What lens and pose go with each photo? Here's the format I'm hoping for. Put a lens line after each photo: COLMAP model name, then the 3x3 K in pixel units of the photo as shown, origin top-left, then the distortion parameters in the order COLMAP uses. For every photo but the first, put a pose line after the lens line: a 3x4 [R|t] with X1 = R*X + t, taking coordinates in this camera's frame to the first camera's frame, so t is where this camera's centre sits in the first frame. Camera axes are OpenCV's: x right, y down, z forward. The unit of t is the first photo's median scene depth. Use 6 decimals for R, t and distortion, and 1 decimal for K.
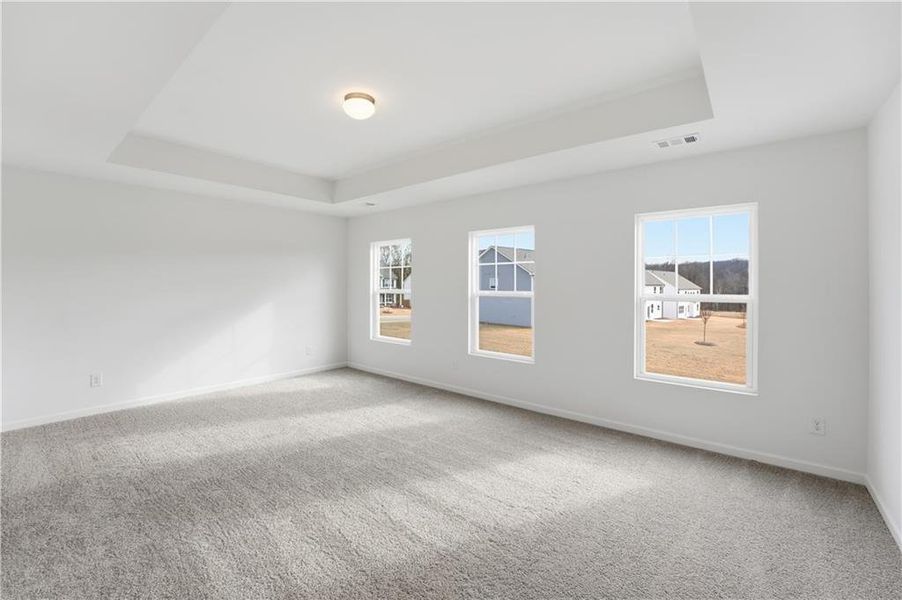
lens RADIAL K [[390.9, 0, 451.0], [0, 390.9, 300.0], [0, 0, 1]] dist [0.000202, 0.000033]
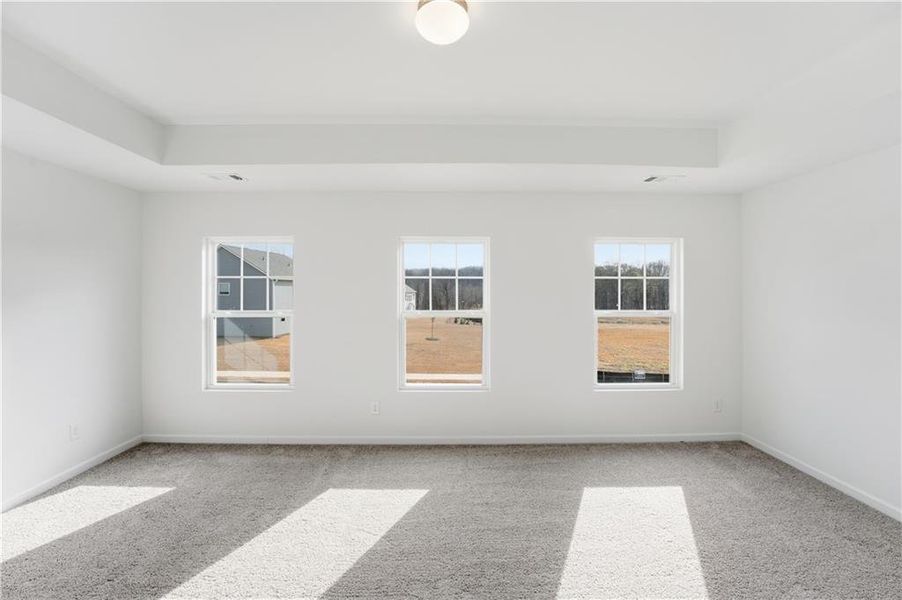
lens RADIAL K [[390.9, 0, 451.0], [0, 390.9, 300.0], [0, 0, 1]] dist [0.000202, 0.000033]
pose [[0.758228, -0.000373, 0.651989, -0.314791], [0.028510, 0.999062, -0.032584, -0.012805], [-0.651366, 0.043295, 0.757528, 0.264920]]
